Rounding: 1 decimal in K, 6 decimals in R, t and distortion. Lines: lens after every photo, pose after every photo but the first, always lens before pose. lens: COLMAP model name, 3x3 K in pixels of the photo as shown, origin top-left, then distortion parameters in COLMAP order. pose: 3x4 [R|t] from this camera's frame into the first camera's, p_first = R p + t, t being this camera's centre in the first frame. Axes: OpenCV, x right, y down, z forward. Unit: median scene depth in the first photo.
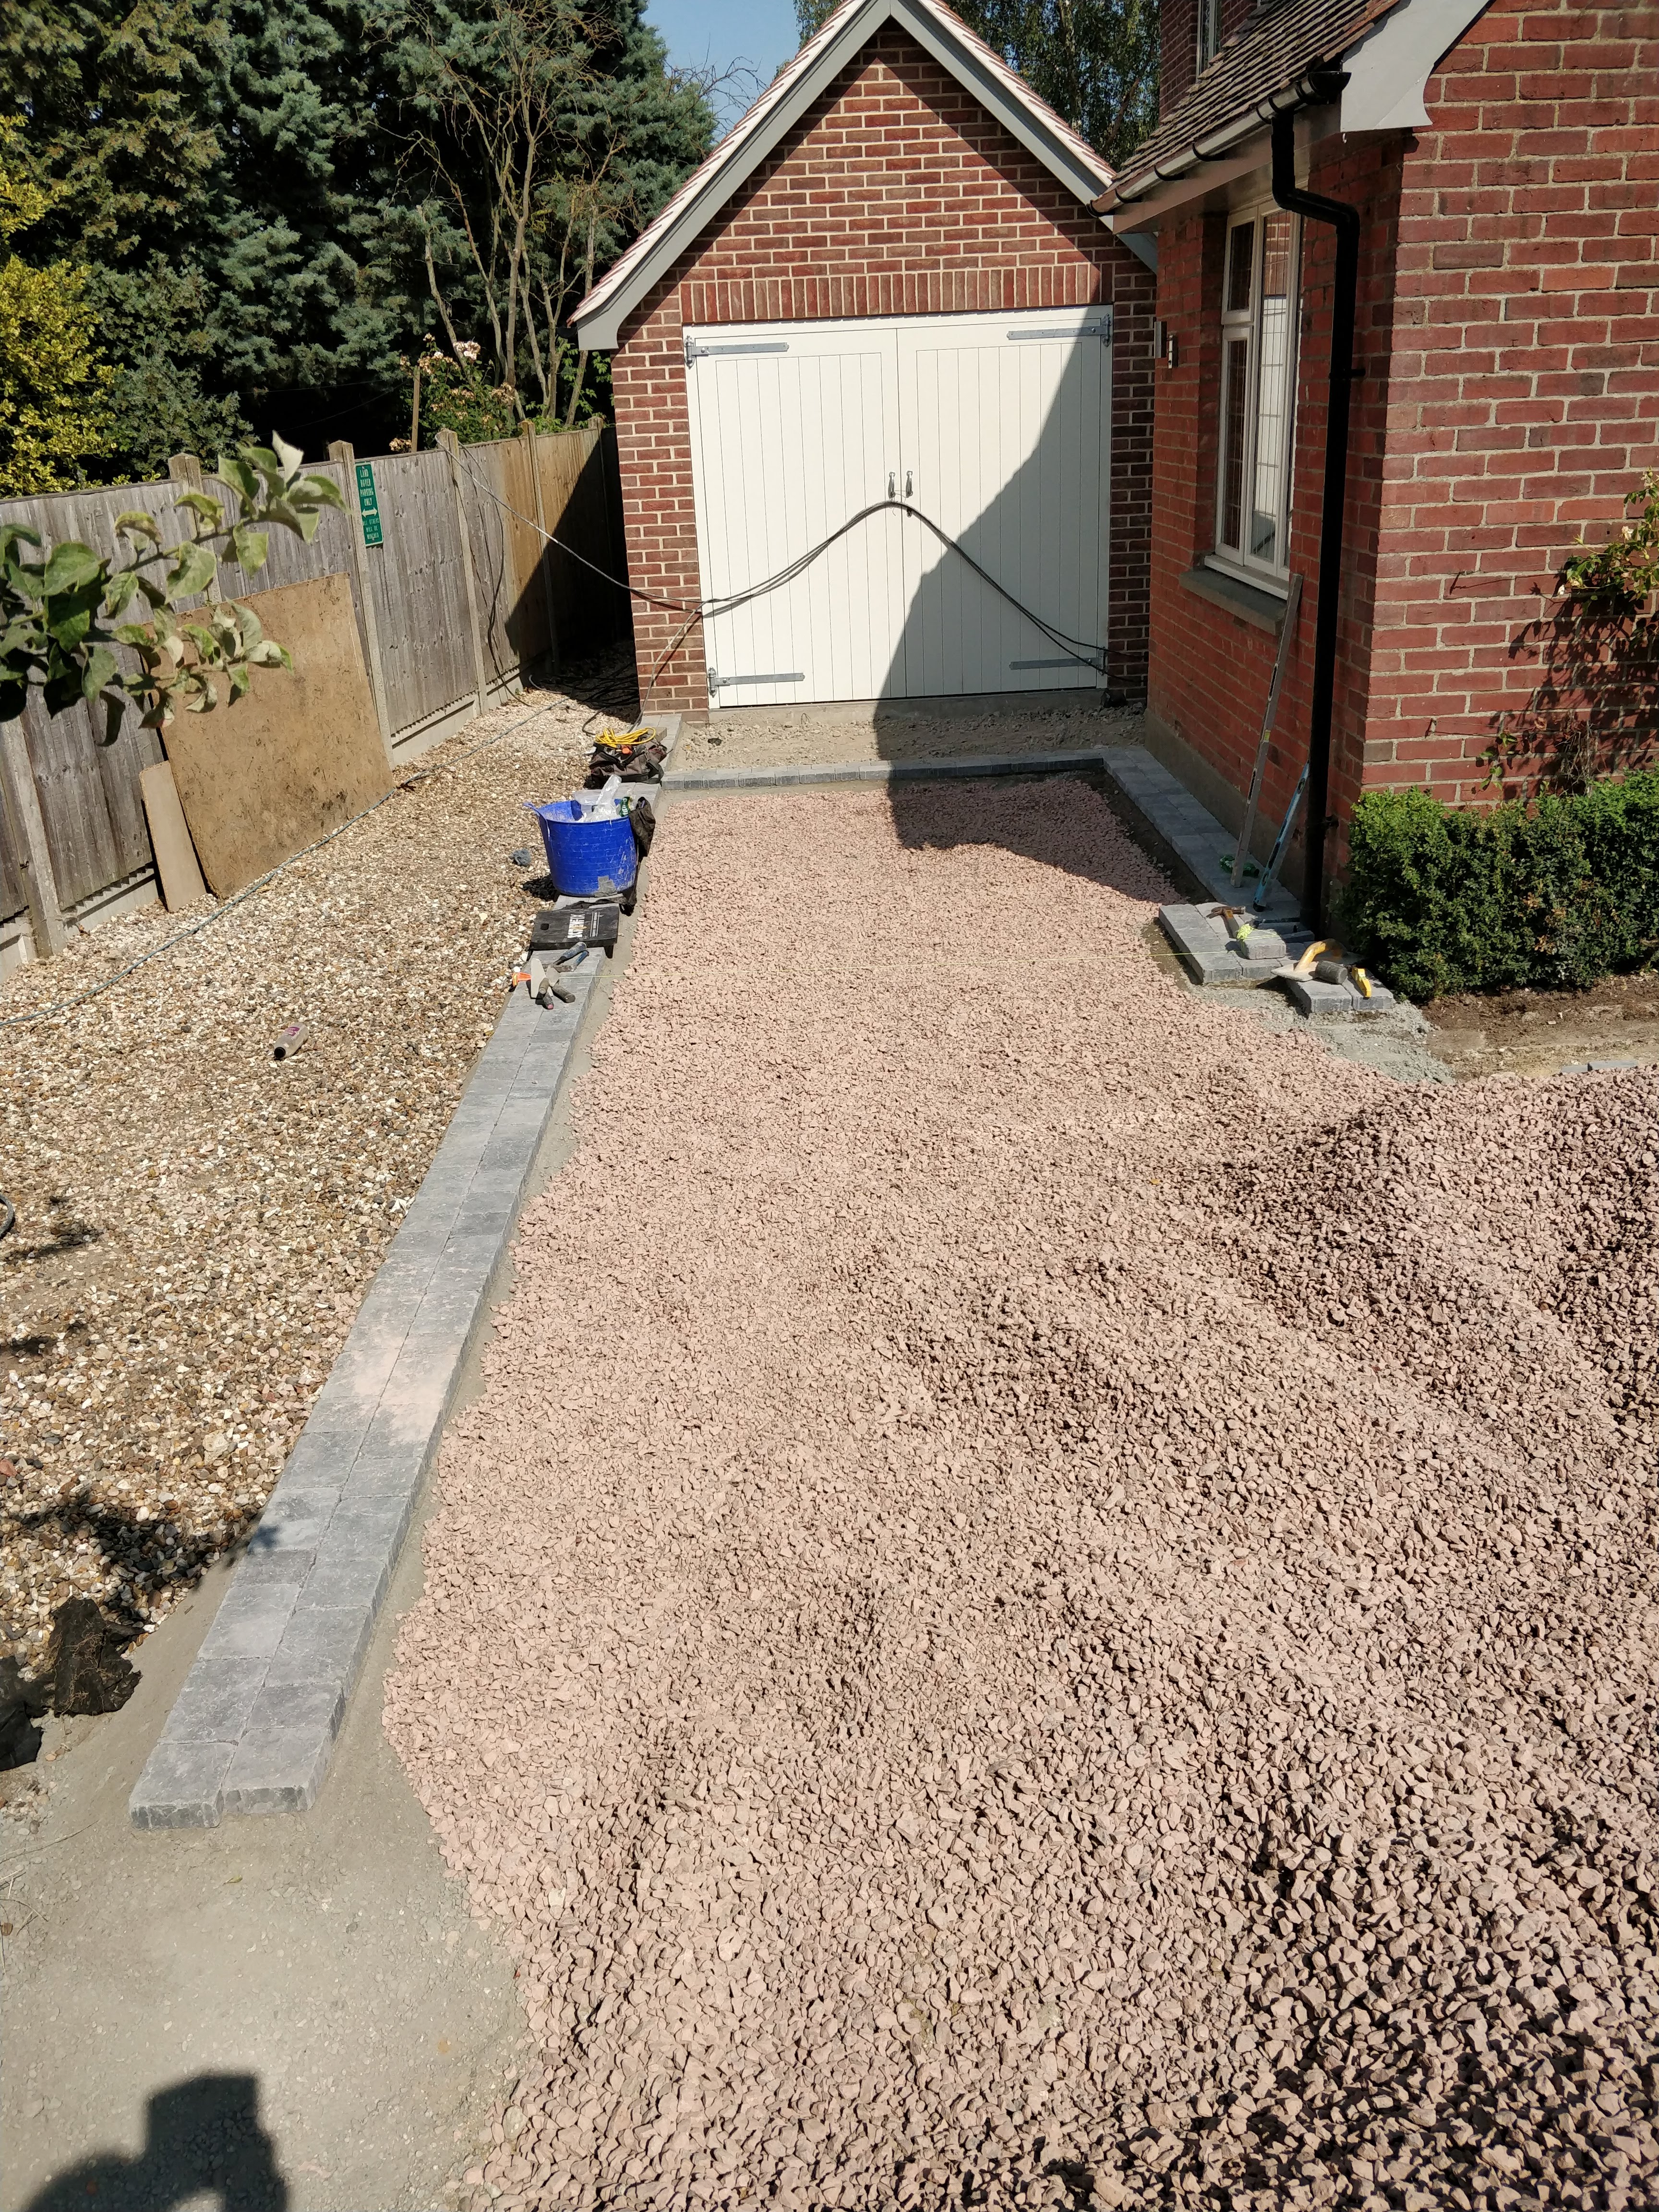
lens RADIAL K [[1793.5, 0, 817.0], [0, 1793.5, 1122.0], [0, 0, 1]] dist [0.043953, -0.083722]
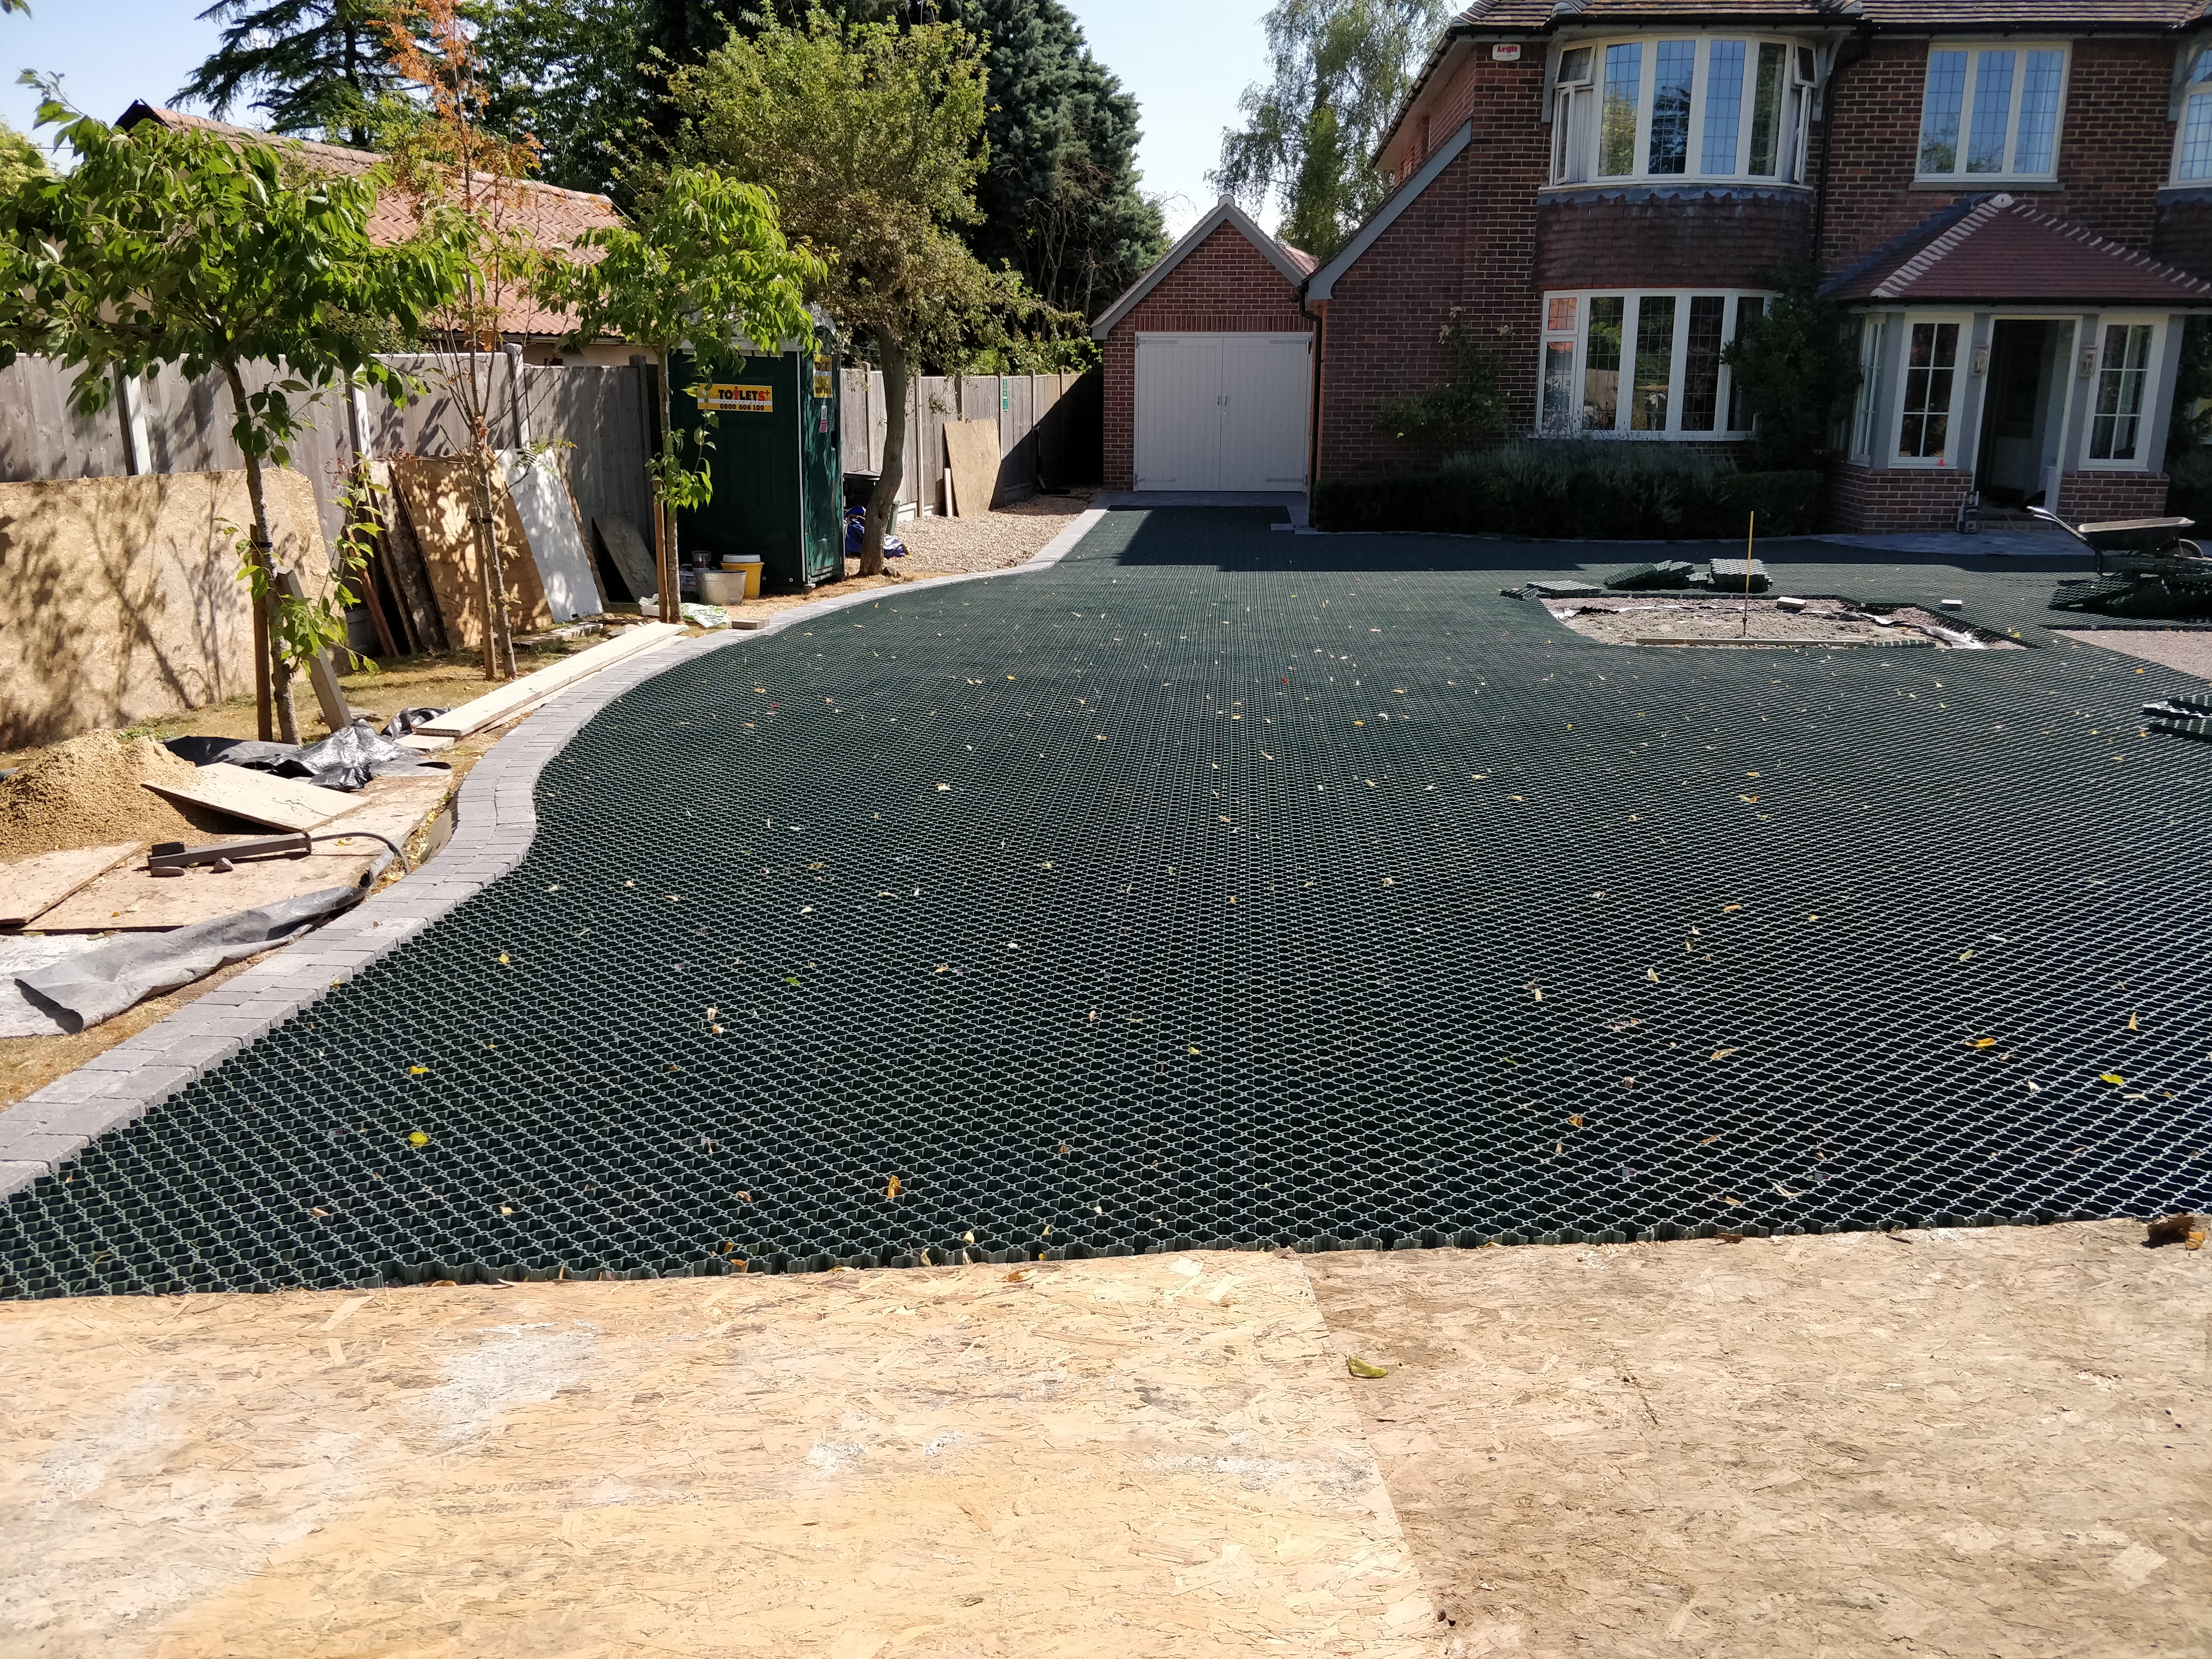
lens RADIAL K [[1776.3, 0, 1110.6], [0, 1776.3, 837.3], [0, 0, 1]] dist [0.017999, -0.036905]
pose [[0.994966, 0.070306, -0.071409, 0.112885], [-0.078670, 0.989406, -0.122013, 0.532032], [0.062074, 0.127016, 0.989956, -1.297180]]
